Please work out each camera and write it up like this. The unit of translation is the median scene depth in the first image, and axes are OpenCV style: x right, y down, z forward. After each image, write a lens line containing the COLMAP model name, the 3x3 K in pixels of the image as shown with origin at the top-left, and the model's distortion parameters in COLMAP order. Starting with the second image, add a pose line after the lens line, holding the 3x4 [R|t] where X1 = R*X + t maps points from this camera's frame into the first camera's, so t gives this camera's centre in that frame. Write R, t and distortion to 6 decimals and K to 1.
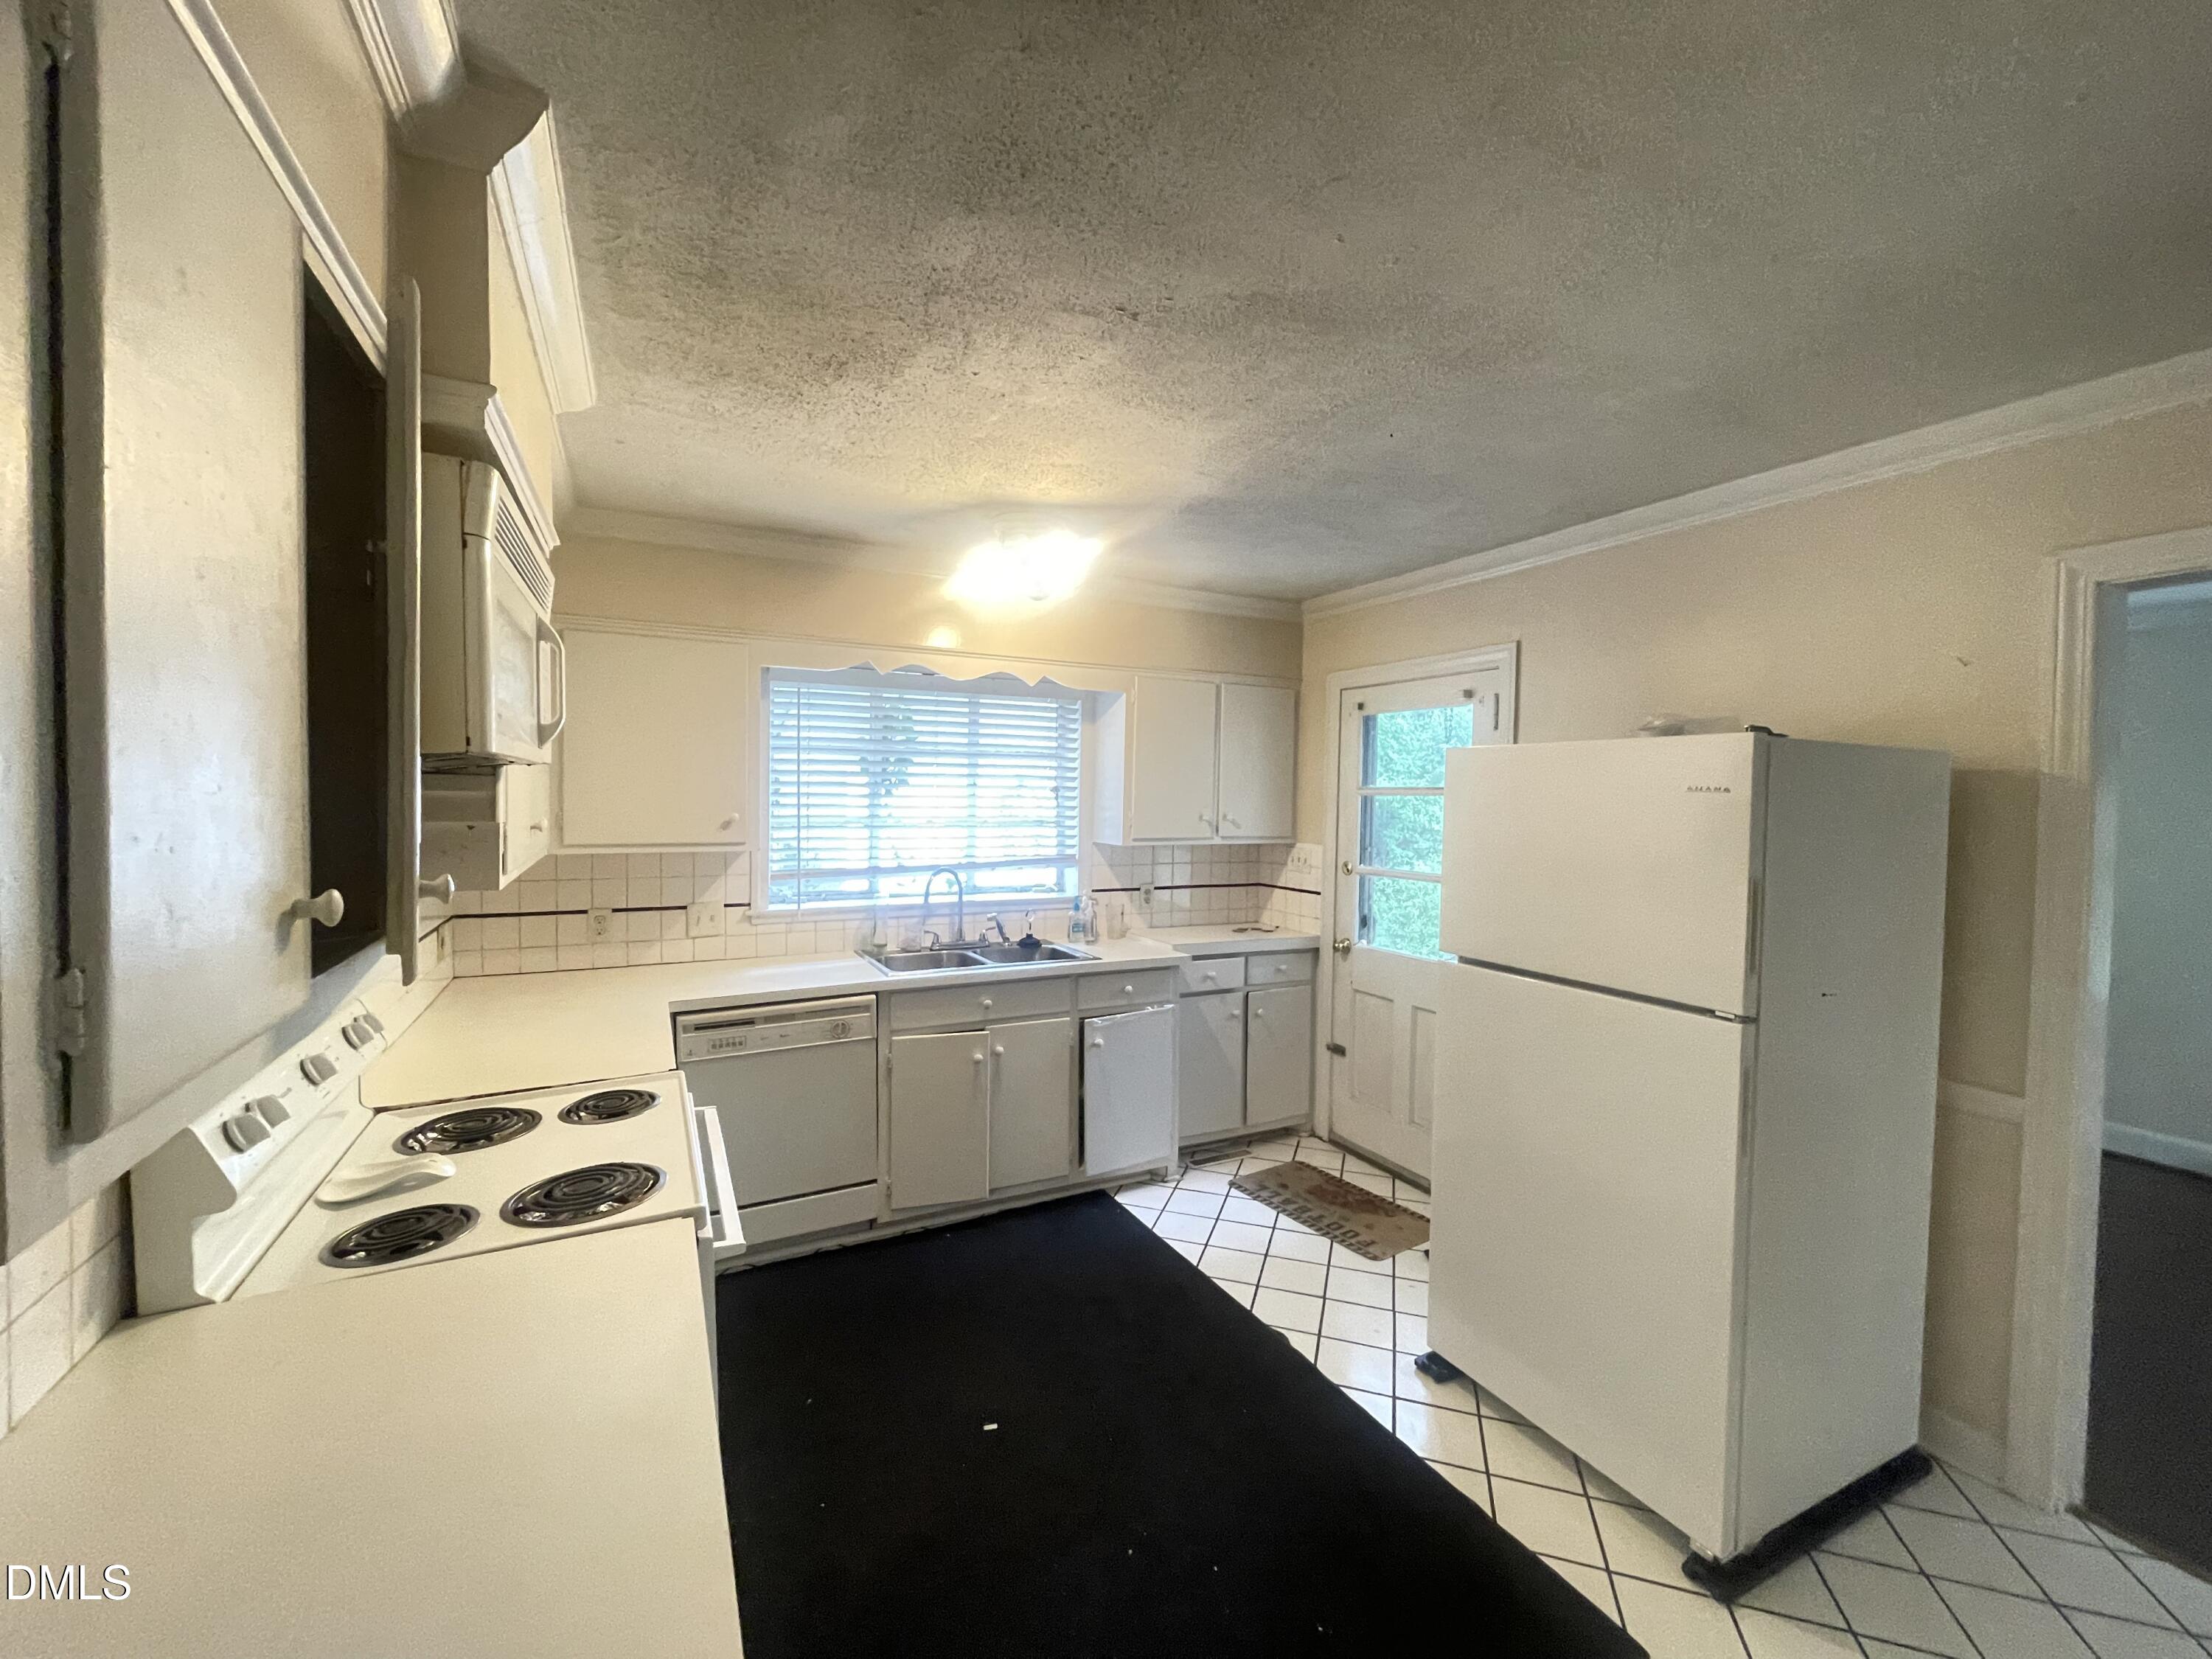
lens RADIAL K [[895.9, 0, 1100.4], [0, 895.9, 821.7], [0, 0, 1]] dist [-0.002616, 0.000020]
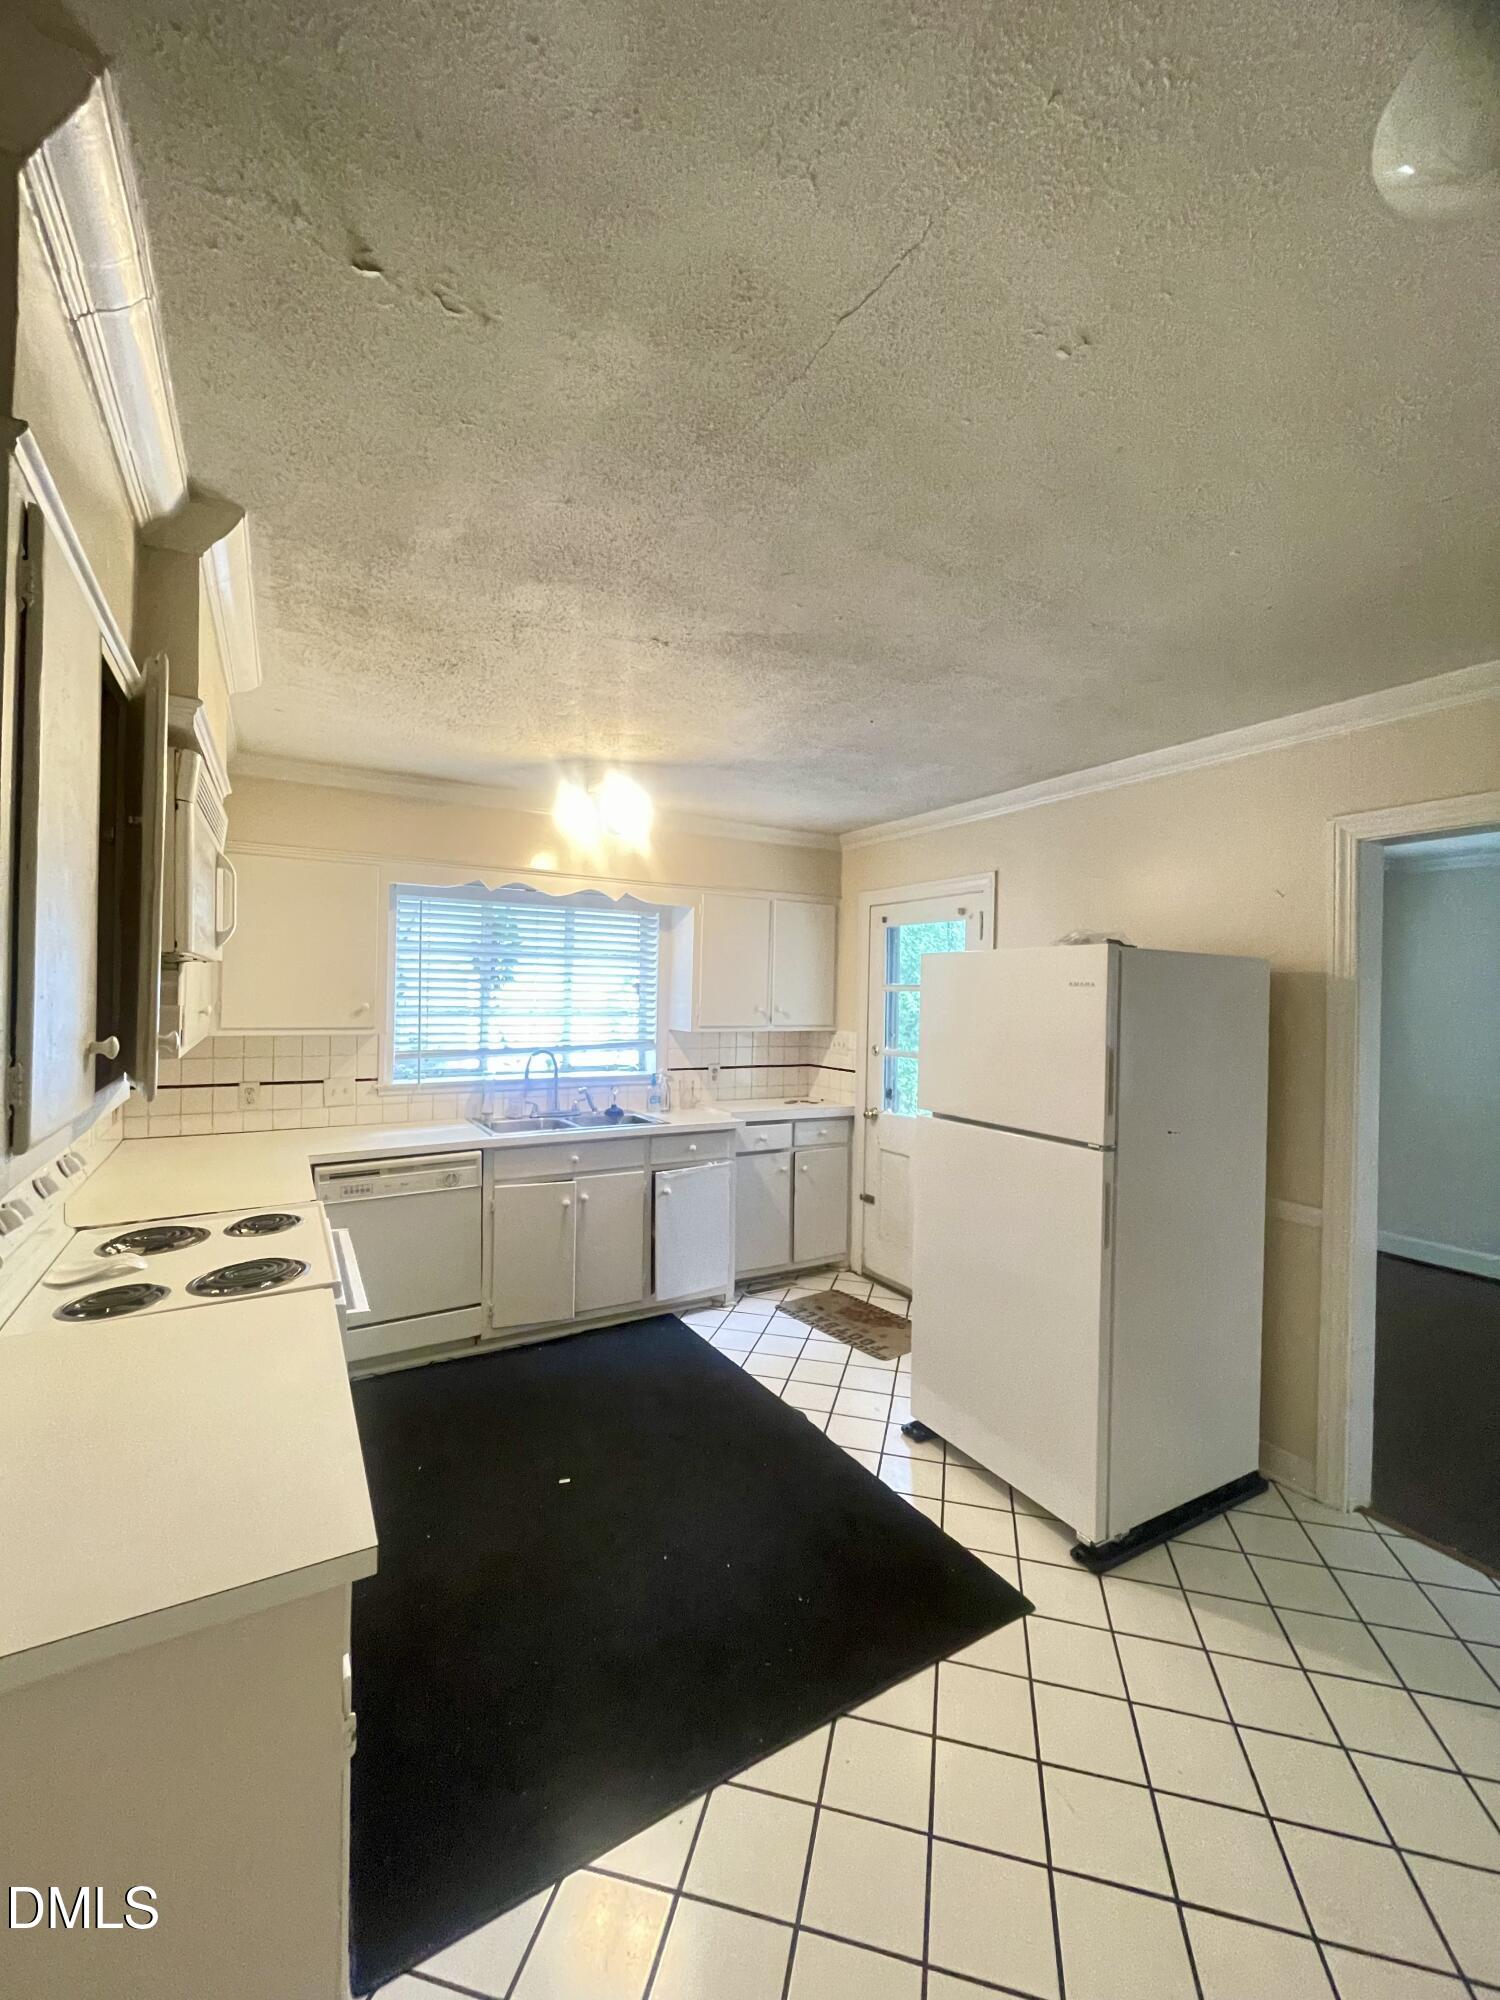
lens RADIAL K [[810.0, 0, 754.6], [0, 810.0, 995.9], [0, 0, 1]] dist [-0.002616, 0.000020]
pose [[0.998093, 0.003248, 0.061642, 0.075850], [-0.001545, 0.999616, -0.027666, 0.015042], [-0.061709, 0.027518, 0.997715, -0.192975]]
